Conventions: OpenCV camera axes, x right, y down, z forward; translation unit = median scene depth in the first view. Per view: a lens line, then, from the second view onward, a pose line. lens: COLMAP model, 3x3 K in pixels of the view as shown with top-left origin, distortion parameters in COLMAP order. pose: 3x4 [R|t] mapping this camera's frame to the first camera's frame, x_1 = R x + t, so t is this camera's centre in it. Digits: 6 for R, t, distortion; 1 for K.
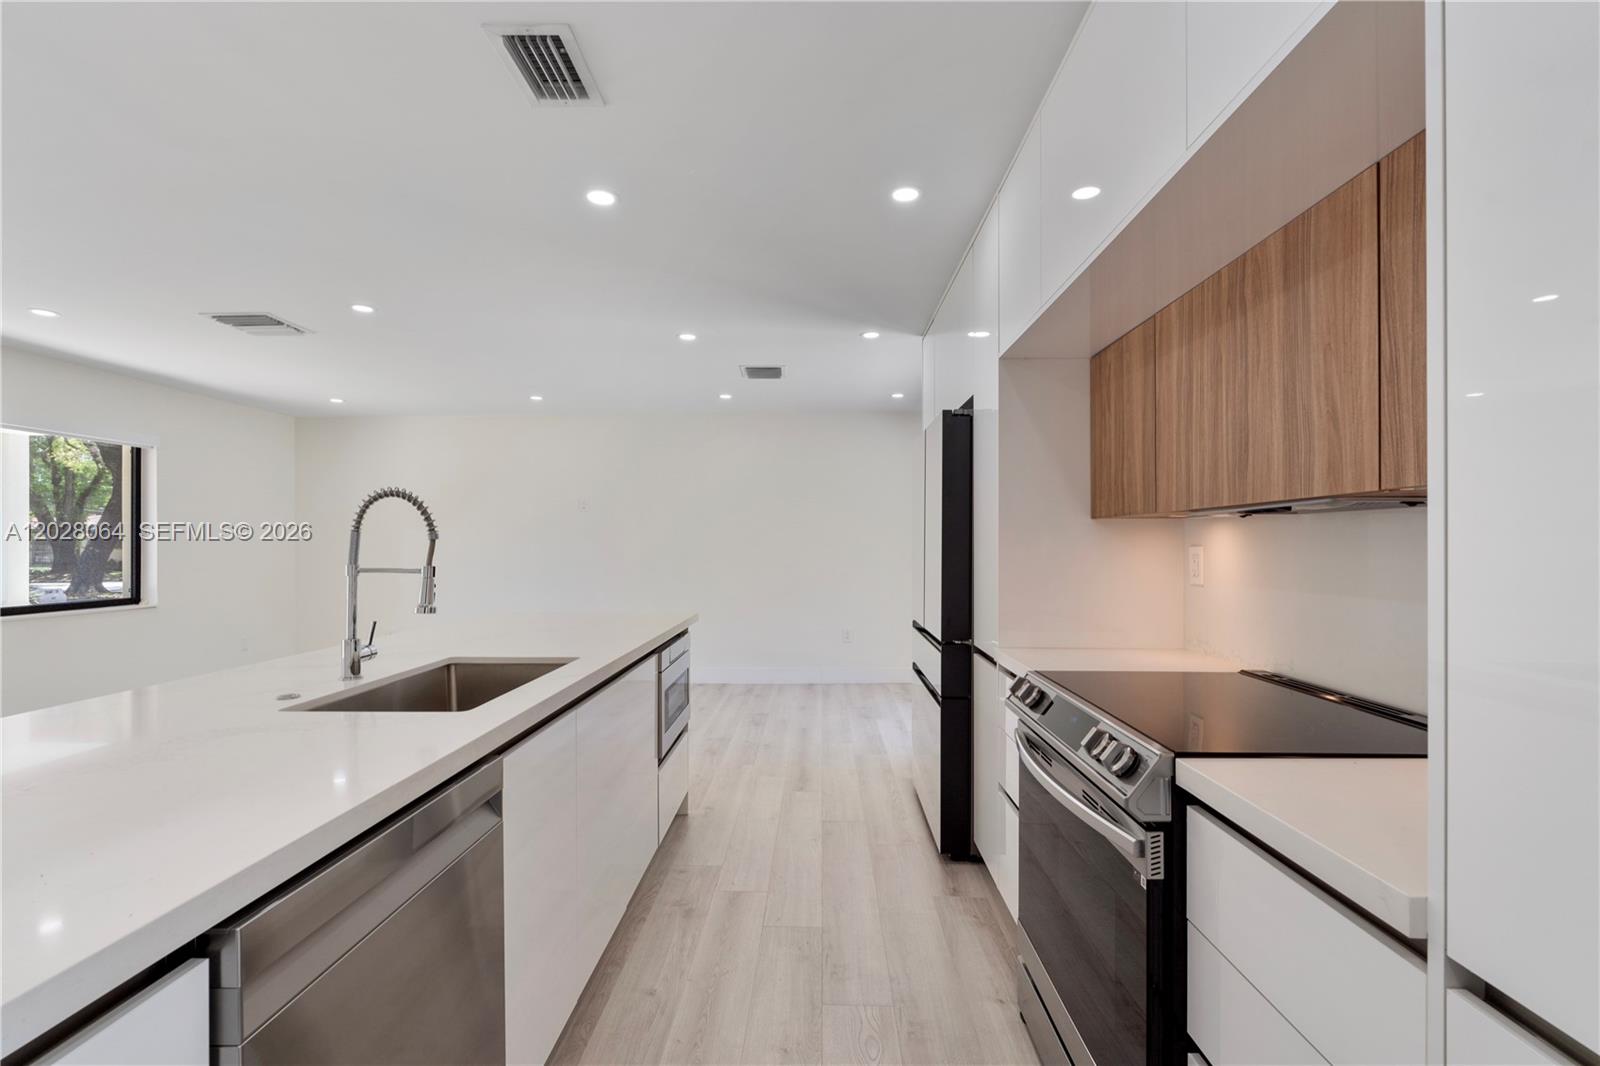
lens RADIAL K [[709.5, 0, 802.0], [0, 709.5, 537.1], [0, 0, 1]] dist [-0.002032, -0.000159]
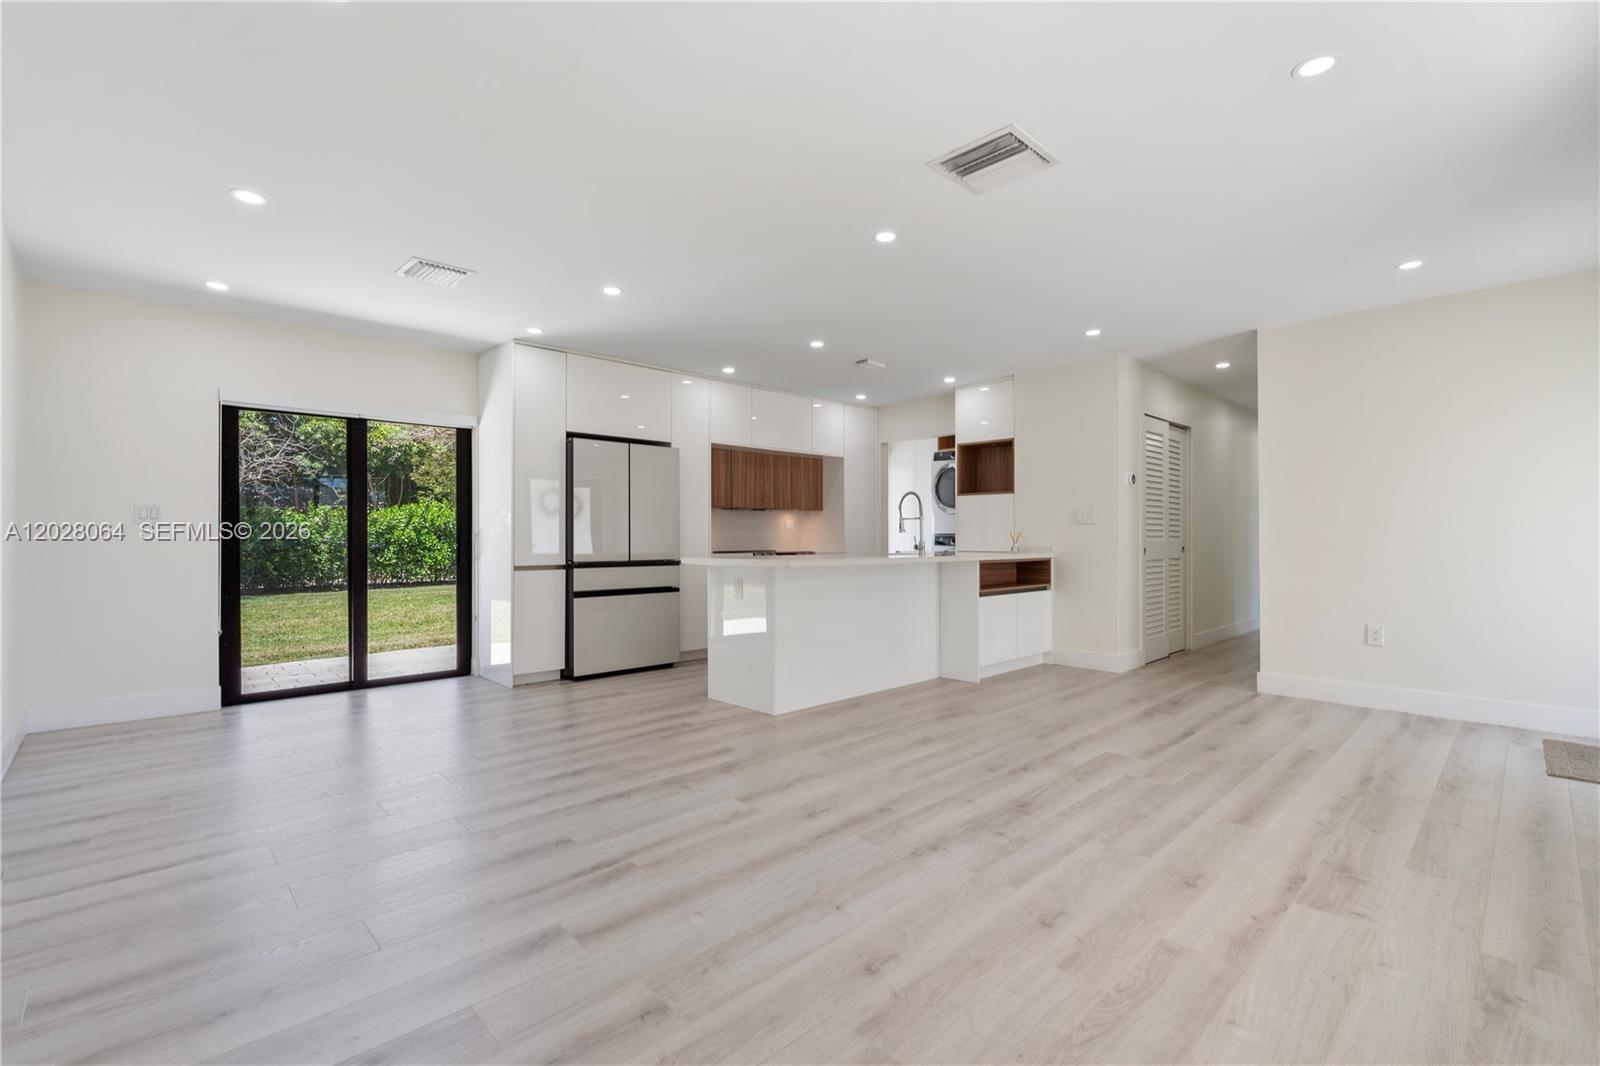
lens RADIAL K [[711.8, 0, 798.5], [0, 711.8, 537.1], [0, 0, 1]] dist [0.001344, -0.000068]
pose [[-0.701865, 0.009649, 0.712244, -2.661415], [0.001555, 0.999927, -0.012014, 0.185479], [-0.712308, -0.007325, -0.701829, 3.833586]]
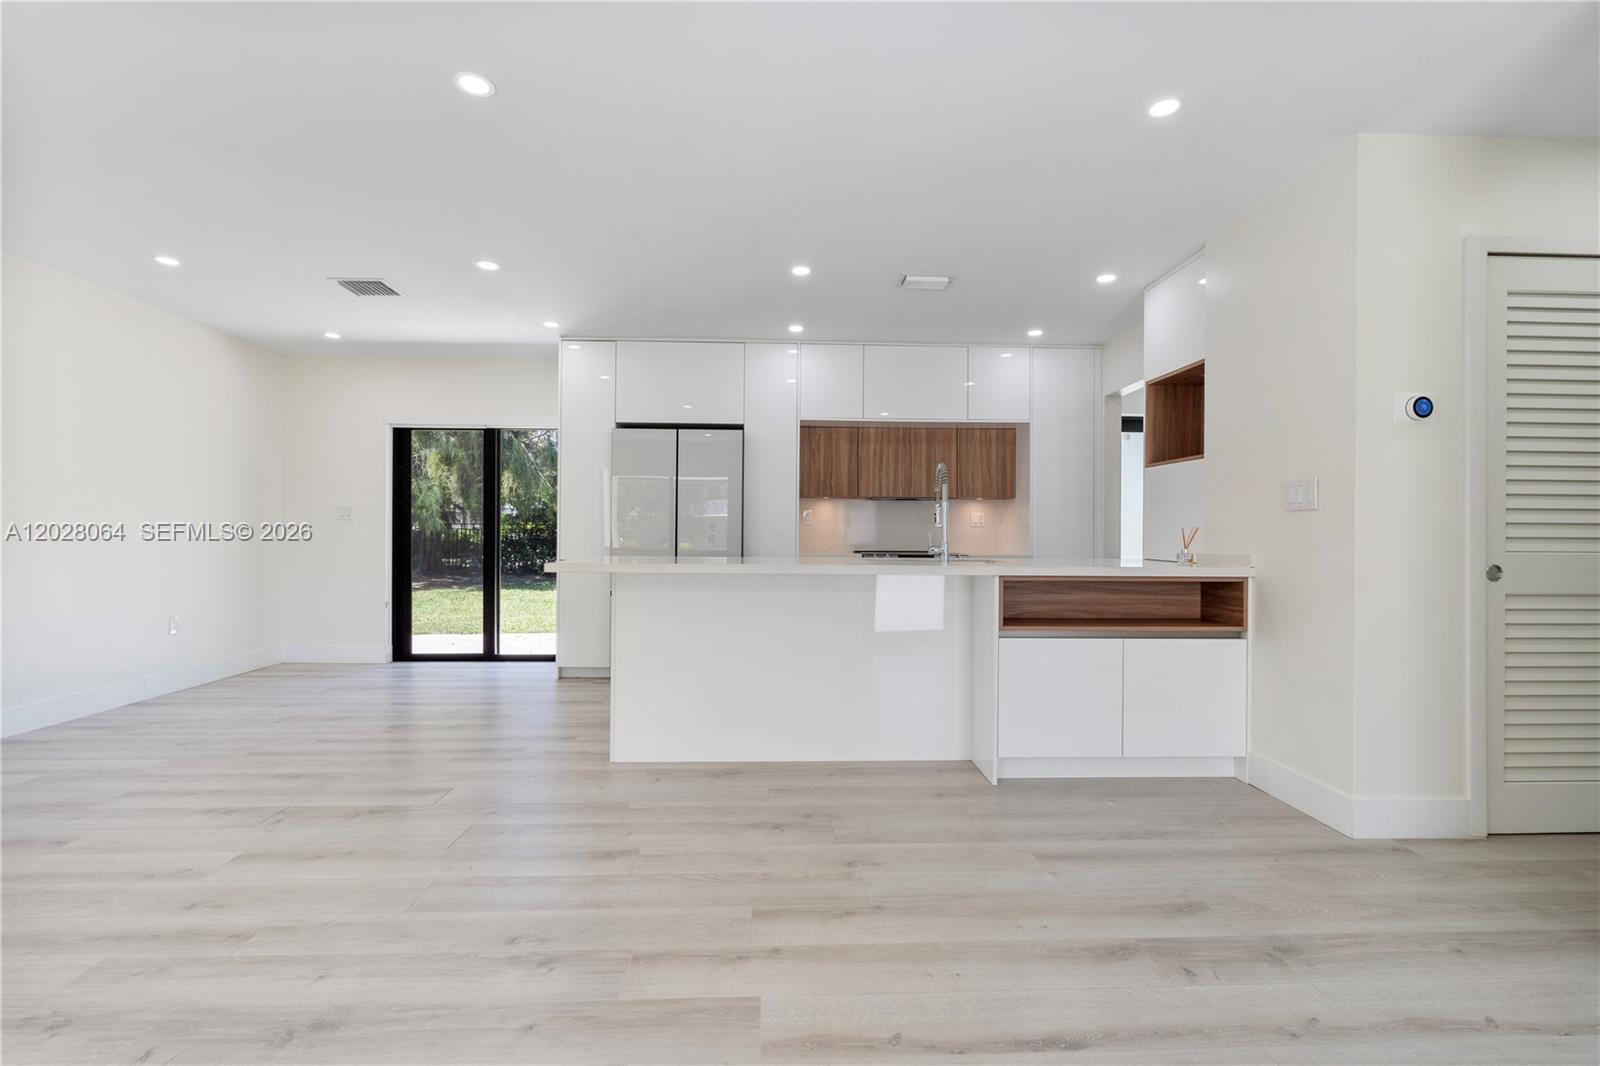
lens RADIAL K [[709.5, 0, 802.0], [0, 709.5, 537.1], [0, 0, 1]] dist [-0.002032, -0.000159]
pose [[-0.057225, 0.002853, 0.998357, -2.777964], [-0.013587, 0.999901, -0.003636, 0.167205], [-0.998269, -0.013773, -0.057181, 1.639685]]
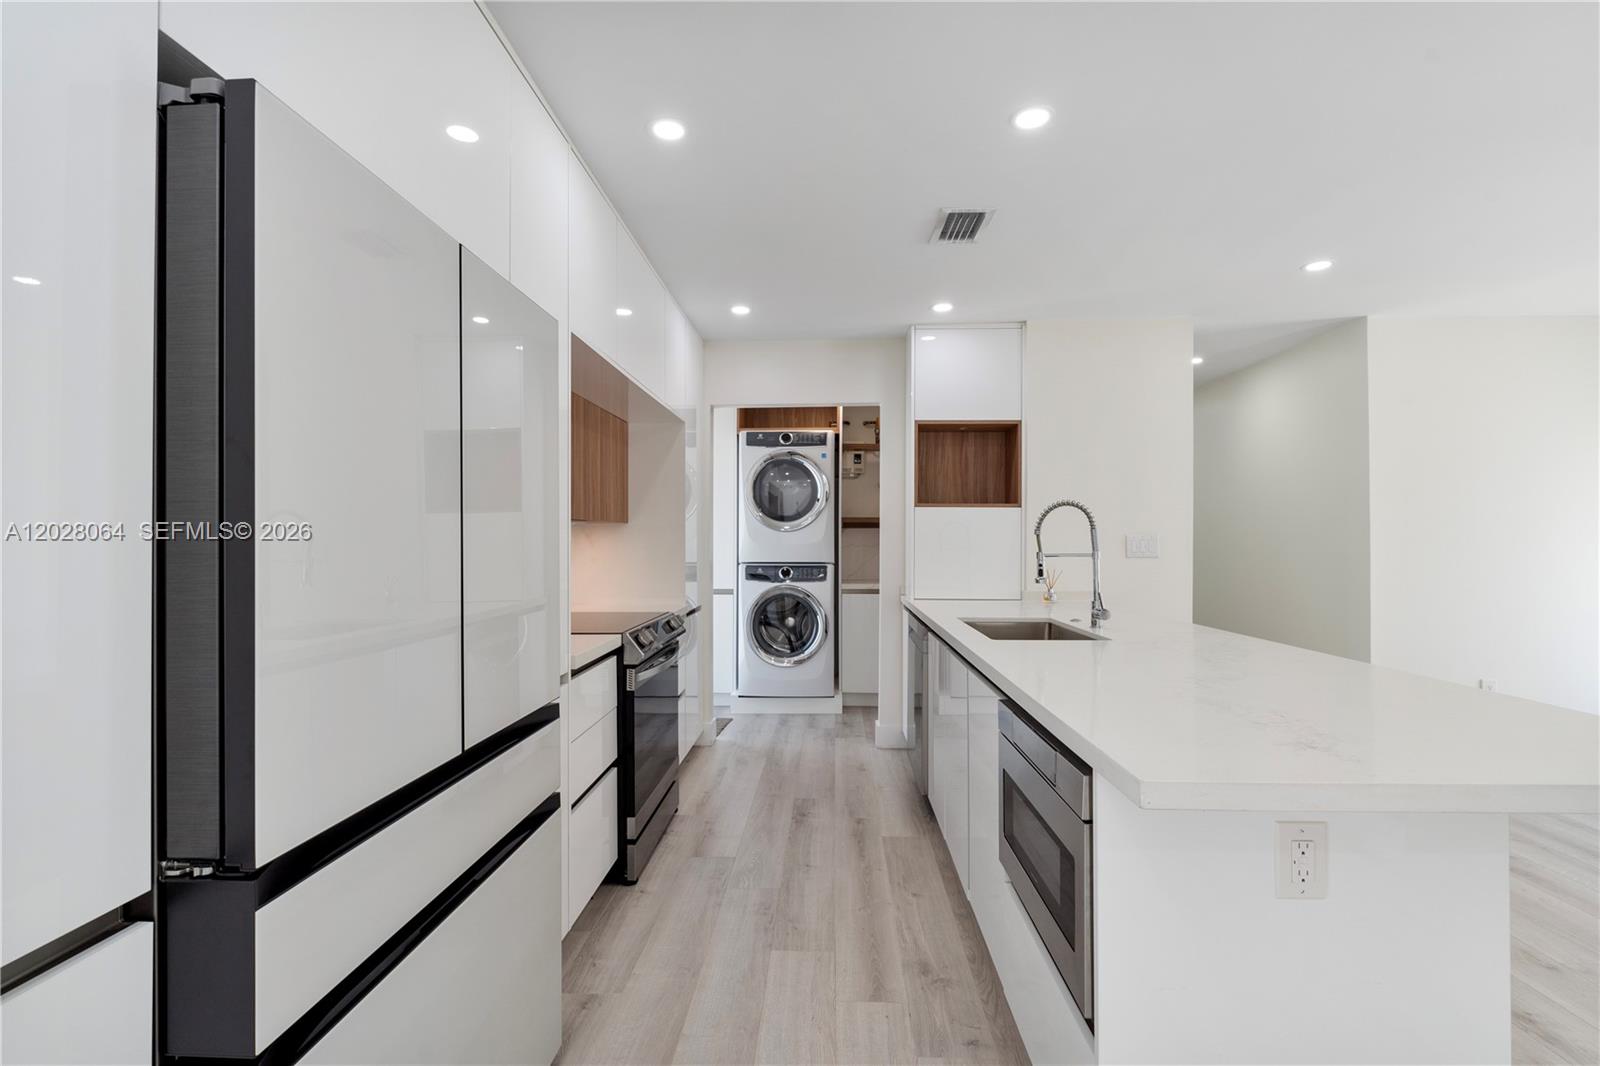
lens RADIAL K [[719.8, 0, 805.6], [0, 719.8, 535.4], [0, 0, 1]] dist [-0.012491, -0.000095]
pose [[-0.999912, 0.007887, 0.010710, -0.044830], [0.007749, 0.999887, -0.012857, 0.028613], [-0.010810, -0.012773, -0.999860, 2.798072]]
